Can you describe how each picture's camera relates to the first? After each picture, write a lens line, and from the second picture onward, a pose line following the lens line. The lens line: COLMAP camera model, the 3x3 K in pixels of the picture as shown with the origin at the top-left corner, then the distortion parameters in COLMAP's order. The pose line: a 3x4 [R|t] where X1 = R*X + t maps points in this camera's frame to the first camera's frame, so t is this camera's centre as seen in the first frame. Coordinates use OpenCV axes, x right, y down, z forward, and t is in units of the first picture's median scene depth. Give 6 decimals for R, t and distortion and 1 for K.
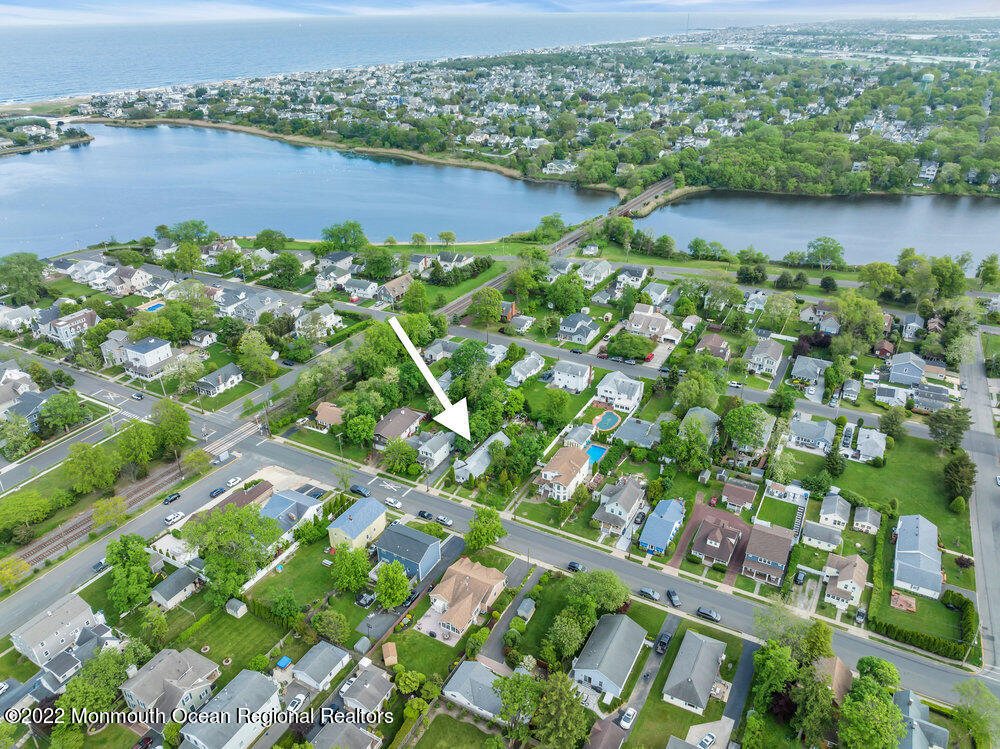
lens RADIAL K [[704.6, 0, 500.0], [0, 704.6, 374.5], [0, 0, 1]] dist [-0.038008, 0.004035]
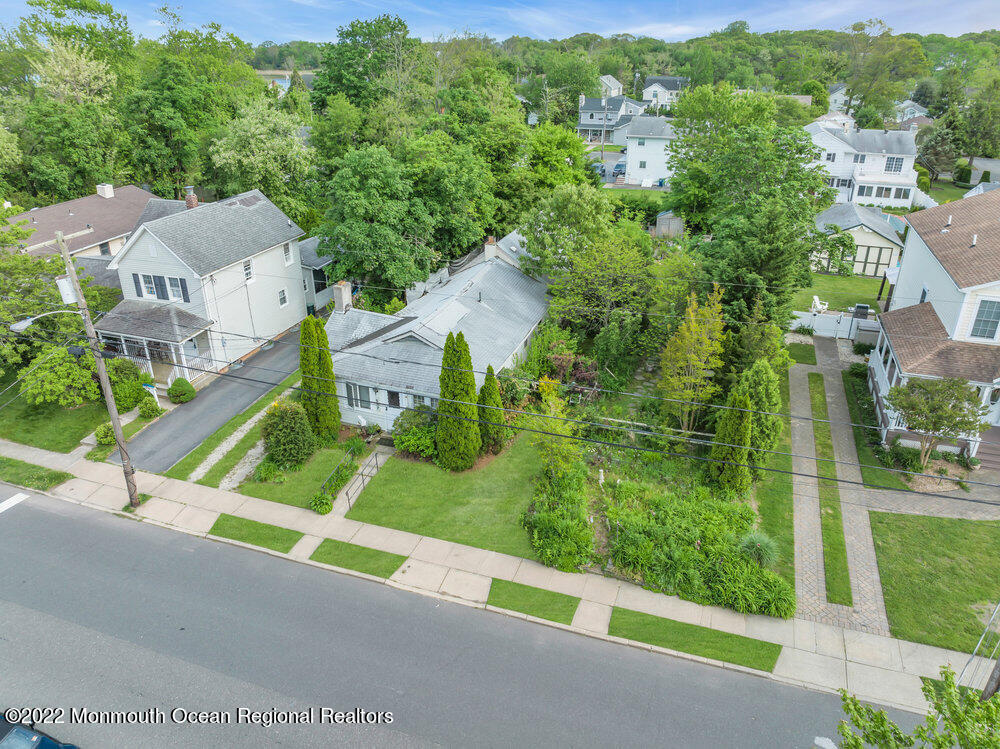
lens RADIAL K [[704.6, 0, 500.0], [0, 704.6, 374.5], [0, 0, 1]] dist [-0.038008, 0.004035]
pose [[0.987551, -0.058669, 0.145950, -0.046384], [0.064316, 0.997341, -0.034275, 0.134163], [-0.143551, 0.043235, 0.988698, 0.768211]]
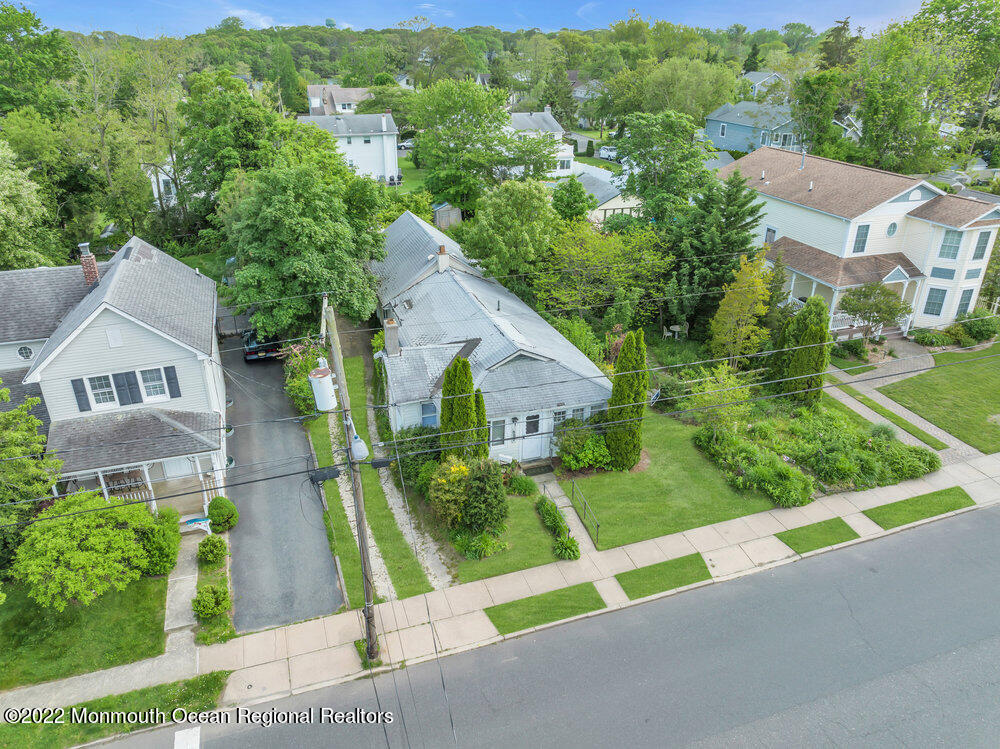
lens RADIAL K [[704.6, 0, 500.0], [0, 704.6, 374.5], [0, 0, 1]] dist [-0.038008, 0.004035]
pose [[0.675463, -0.304768, 0.671465, -0.130040], [0.329741, 0.939316, 0.094637, 0.111517], [-0.659561, 0.157485, 0.734968, 0.813655]]
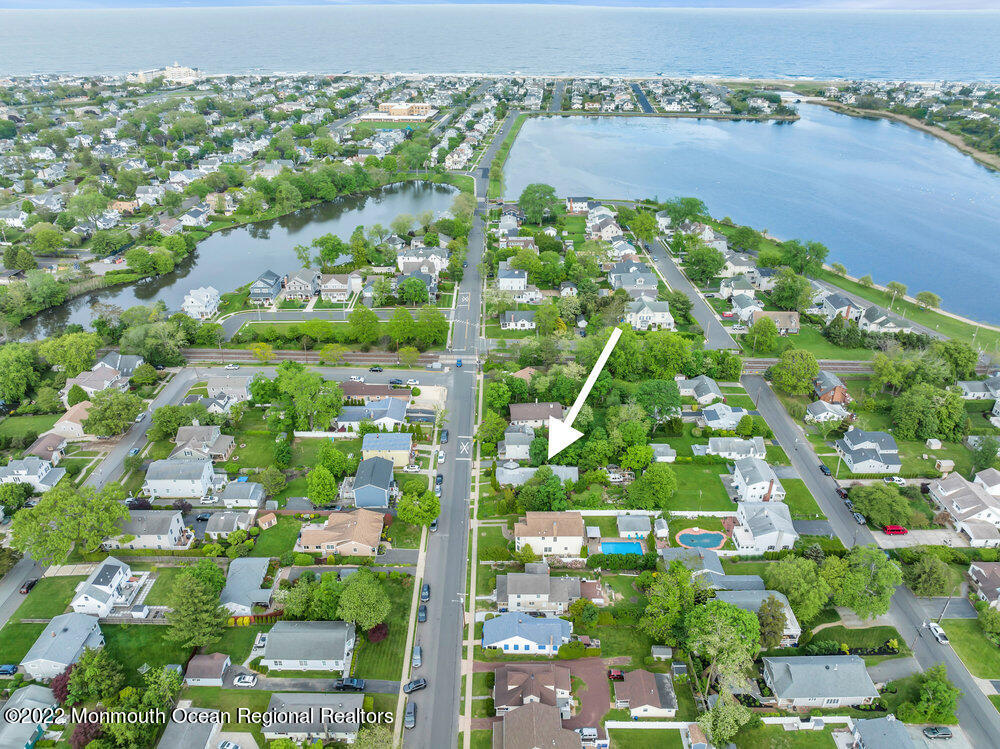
lens RADIAL K [[704.6, 0, 500.0], [0, 704.6, 374.5], [0, 0, 1]] dist [-0.038008, 0.004035]
pose [[0.480832, 0.422332, -0.768398, 0.584666], [-0.410127, 0.882907, 0.228628, -0.187106], [0.774981, 0.205209, 0.597740, 0.342736]]
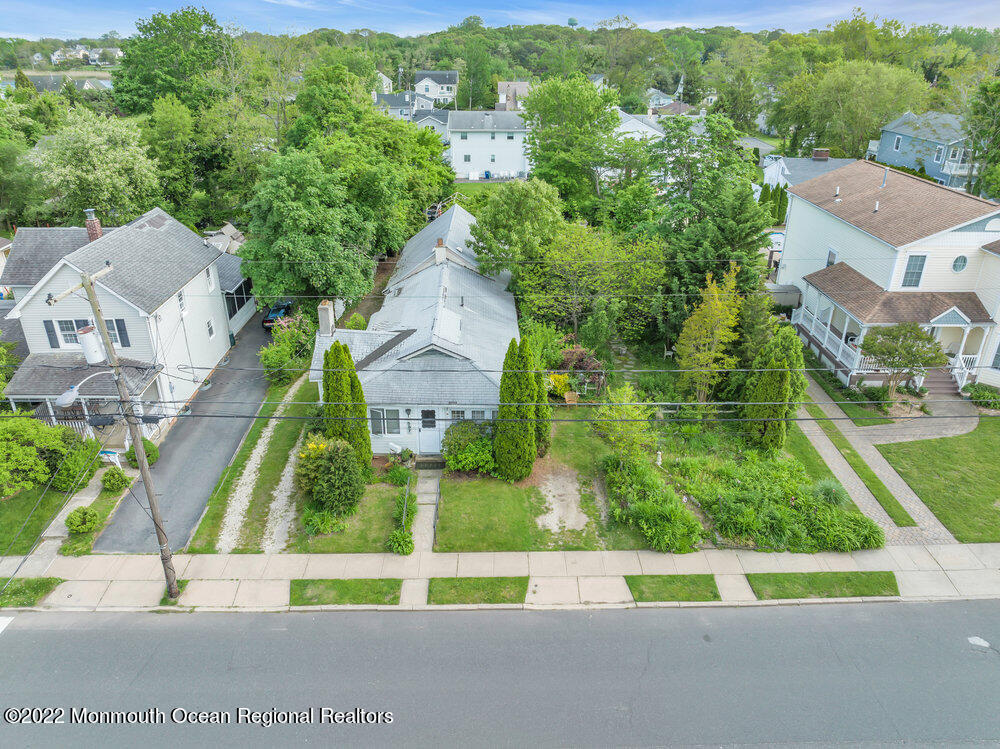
lens RADIAL K [[704.6, 0, 500.0], [0, 704.6, 374.5], [0, 0, 1]] dist [-0.038008, 0.004035]
pose [[0.872661, -0.197812, 0.446468, -0.089418], [0.213056, 0.976903, 0.016389, 0.126098], [-0.439398, 0.080820, 0.894650, 0.785016]]
